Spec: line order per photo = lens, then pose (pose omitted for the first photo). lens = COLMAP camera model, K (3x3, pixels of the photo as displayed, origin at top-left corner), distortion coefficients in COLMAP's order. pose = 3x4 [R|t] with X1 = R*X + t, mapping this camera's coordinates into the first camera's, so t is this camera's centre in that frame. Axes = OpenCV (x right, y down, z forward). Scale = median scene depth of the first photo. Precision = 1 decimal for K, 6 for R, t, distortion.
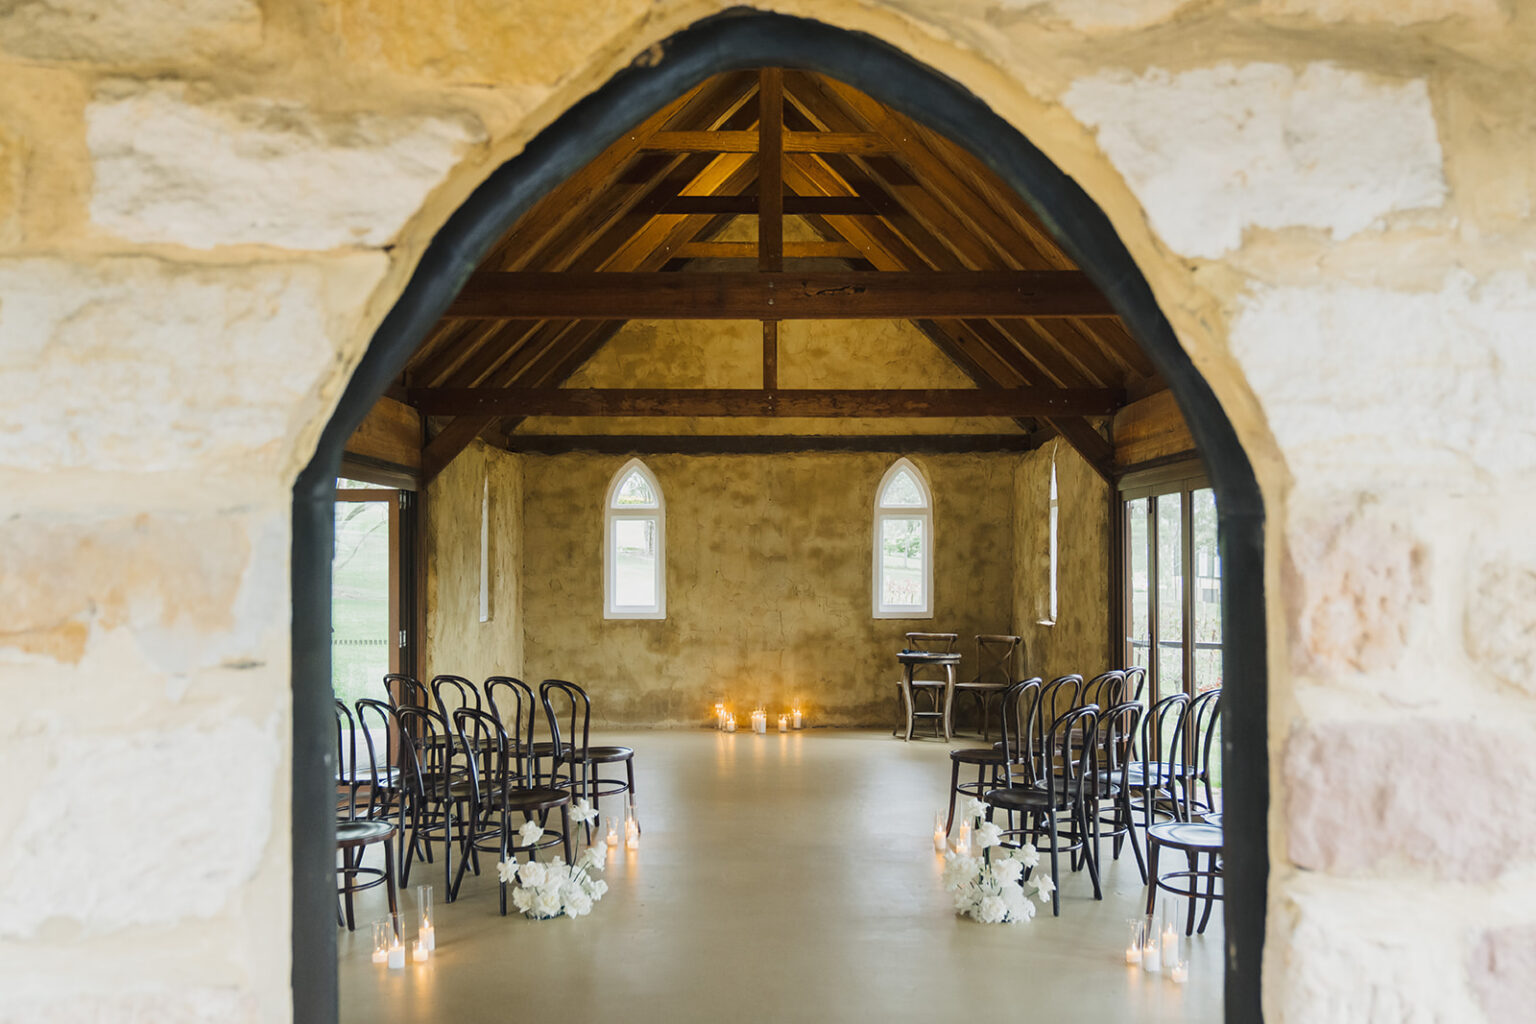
lens RADIAL K [[1635.5, 0, 793.8], [0, 1635.5, 513.7], [0, 0, 1]] dist [-0.023345, -0.003655]
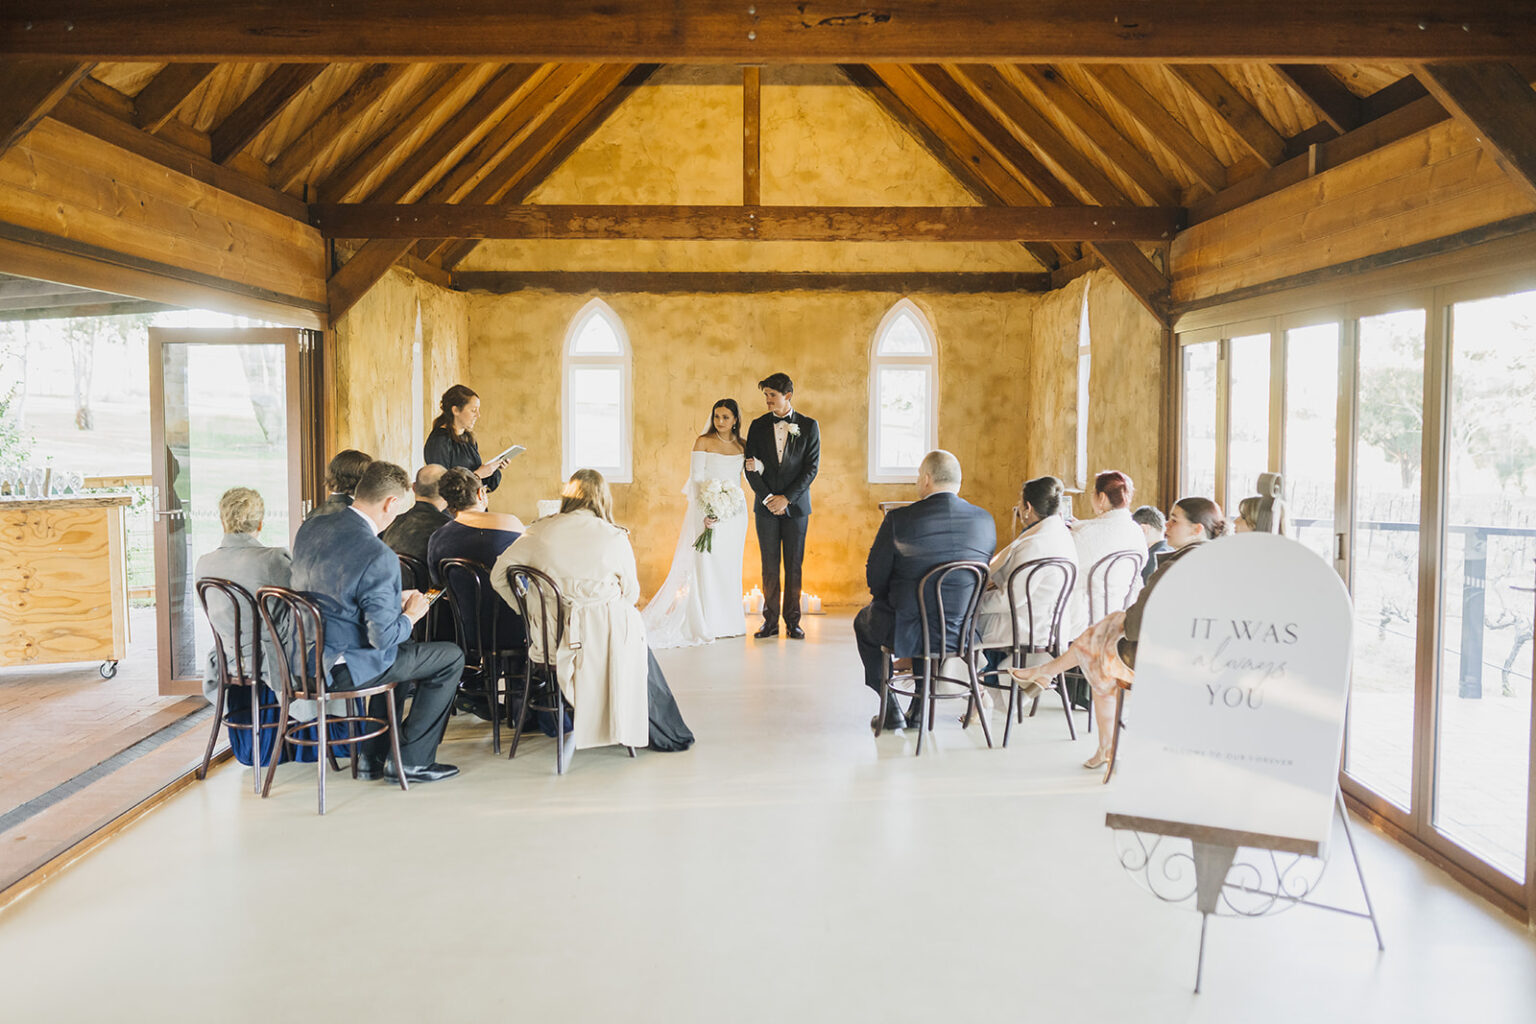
lens RADIAL K [[1573.6, 0, 768.0], [0, 1573.6, 512.0], [0, 0, 1]] dist [-0.058254, 0.011672]
pose [[0.999982, 0.003940, -0.004592, -0.001587], [-0.003516, 0.996033, 0.088917, 0.004805], [0.004924, -0.088900, 0.996028, 0.159640]]
